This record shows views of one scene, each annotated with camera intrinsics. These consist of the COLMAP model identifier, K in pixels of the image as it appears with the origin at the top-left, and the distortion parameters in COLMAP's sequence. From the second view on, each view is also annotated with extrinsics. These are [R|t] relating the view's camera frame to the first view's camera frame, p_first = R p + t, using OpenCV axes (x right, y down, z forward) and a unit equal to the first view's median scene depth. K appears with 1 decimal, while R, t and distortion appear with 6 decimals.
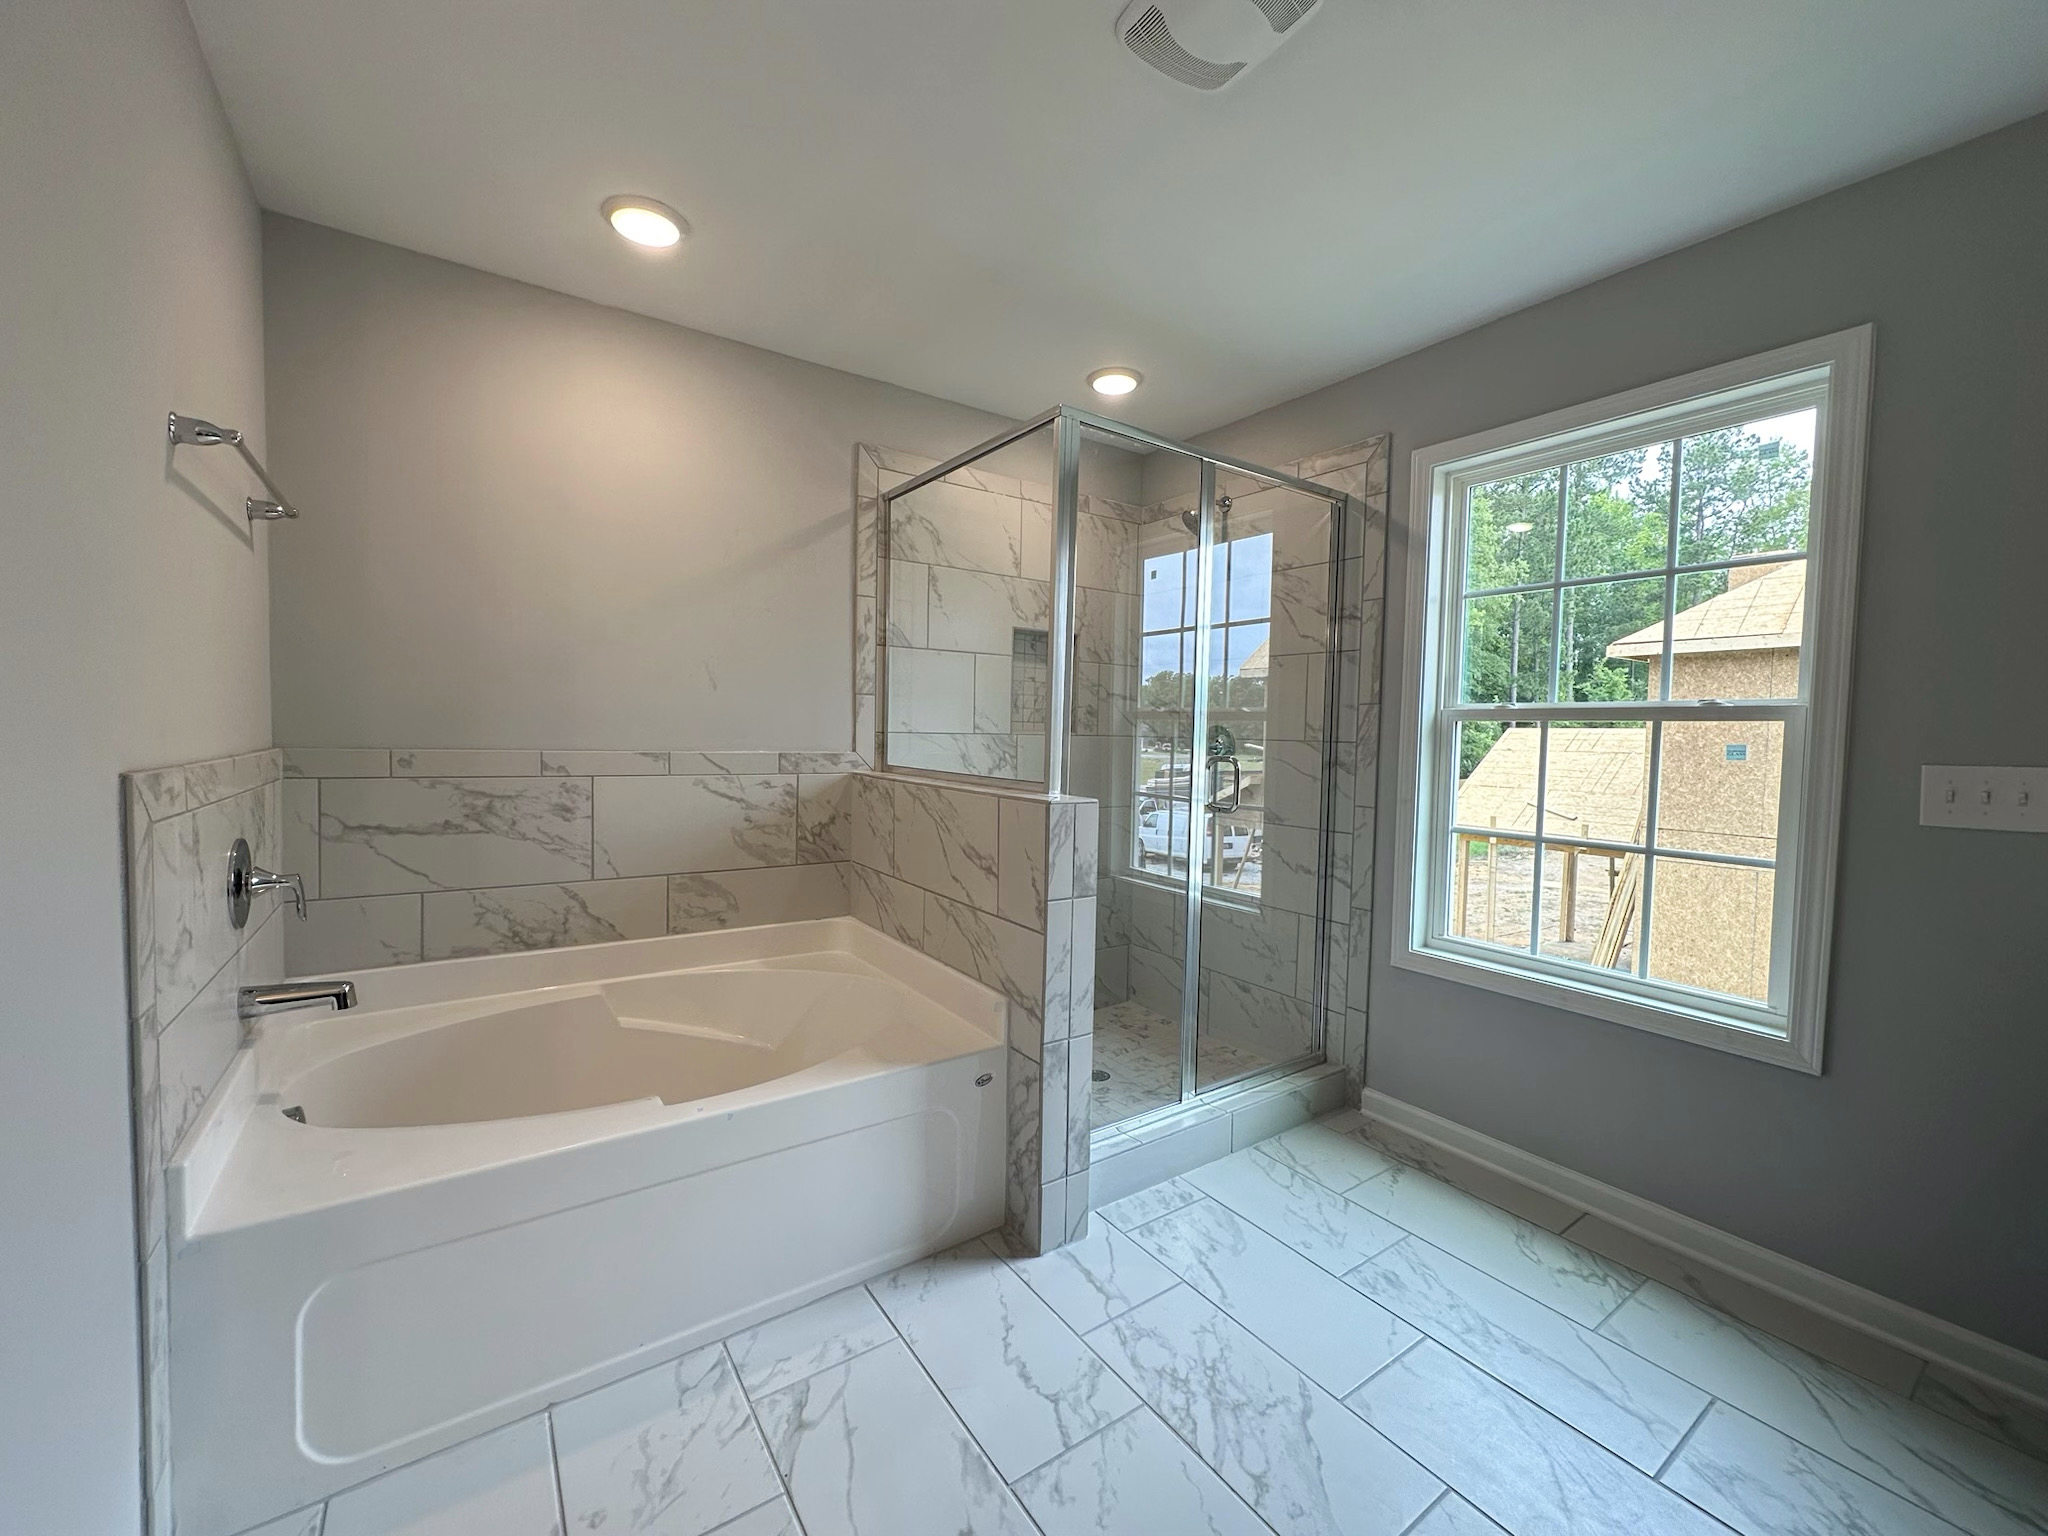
lens RADIAL K [[815.7, 0, 1020.6], [0, 815.7, 767.5], [0, 0, 1]] dist [-0.001547, 0.000805]
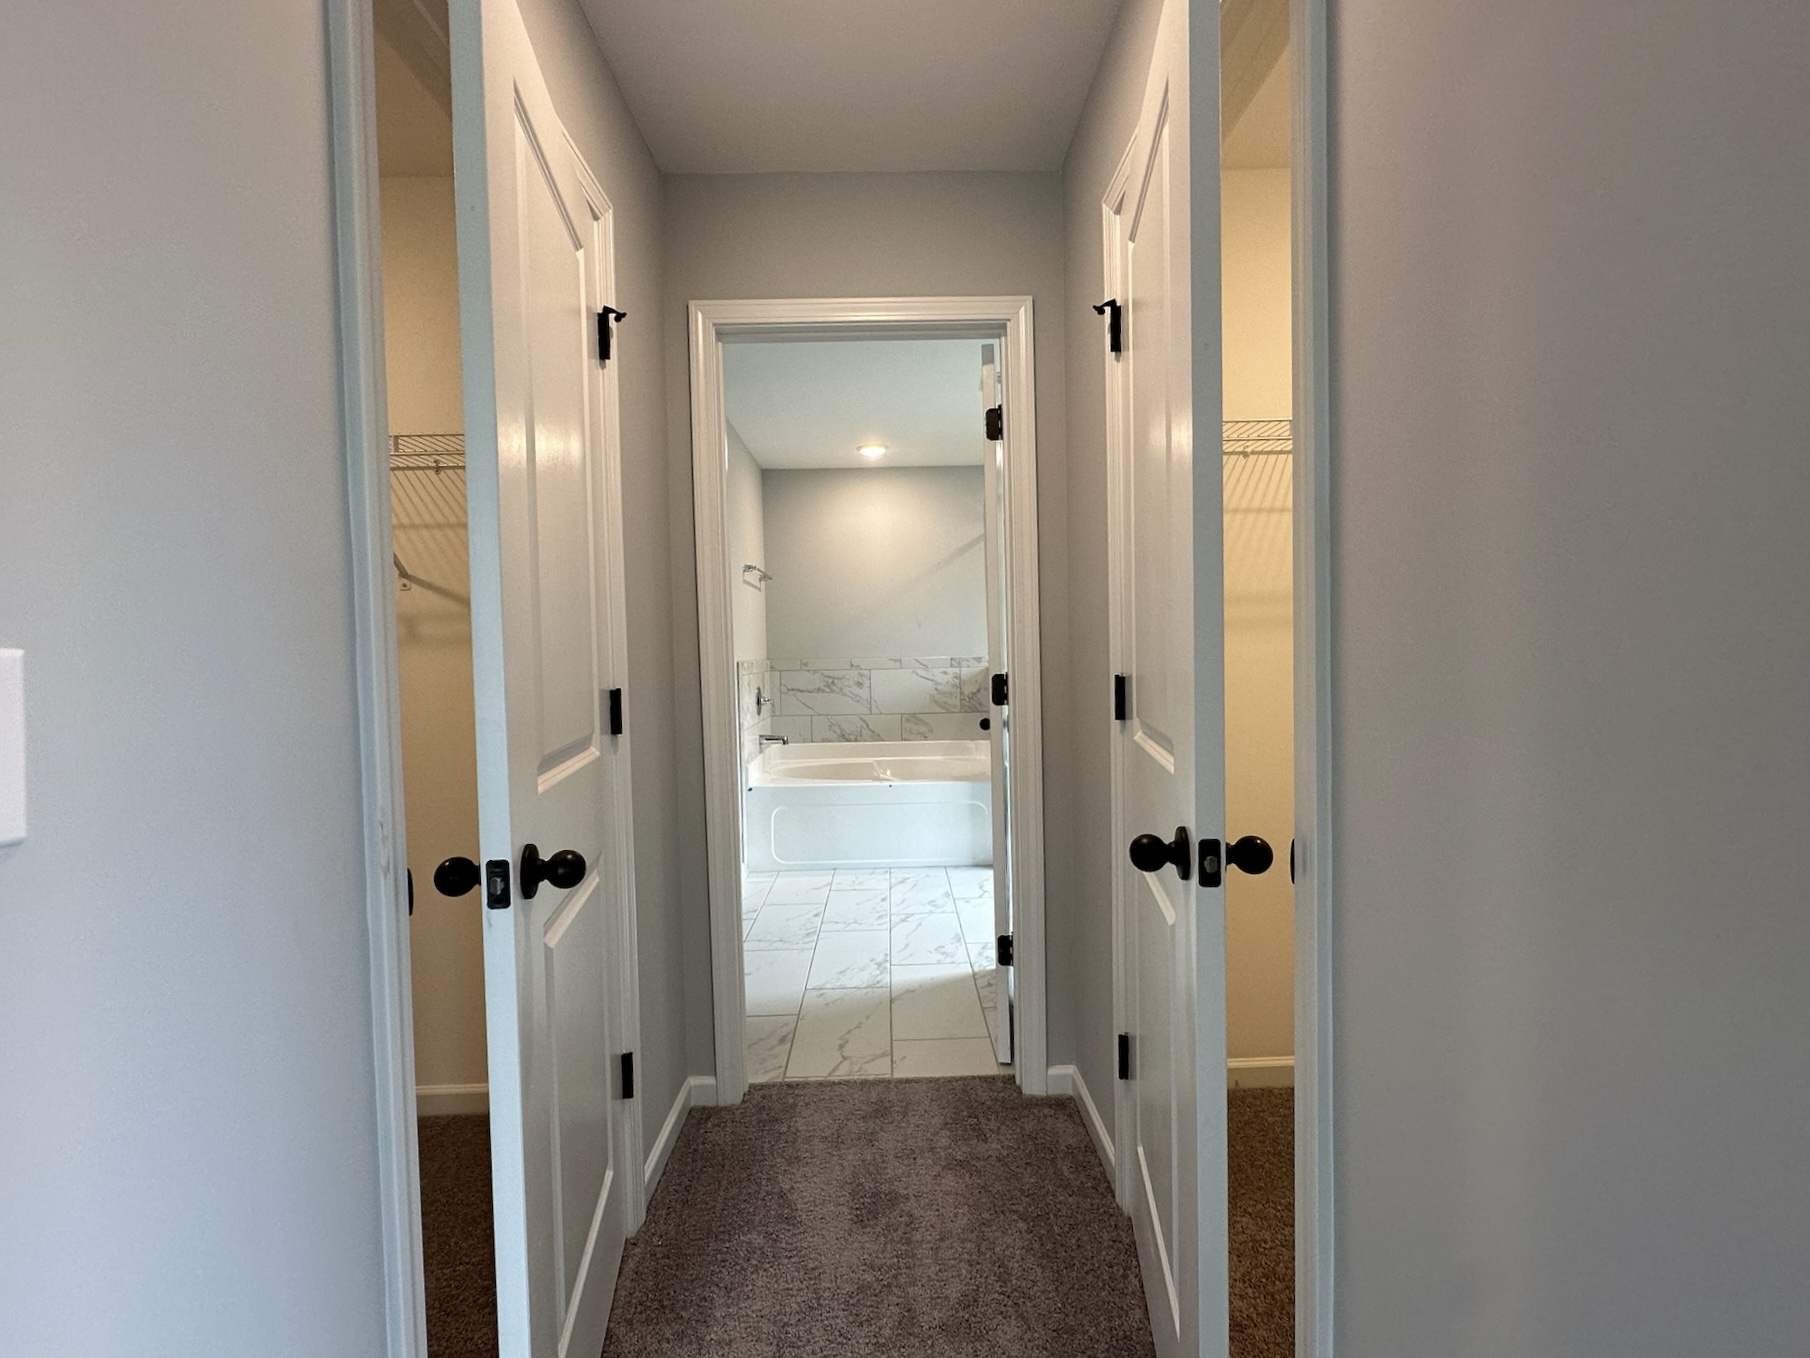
lens RADIAL K [[843.9, 0, 905.7], [0, 843.9, 673.5], [0, 0, 1]] dist [0.000273, 0.000017]
pose [[0.831497, -0.025684, -0.554935, 0.958940], [0.013936, 0.999581, -0.025382, 0.090984], [0.555354, 0.013371, 0.831507, -1.011588]]
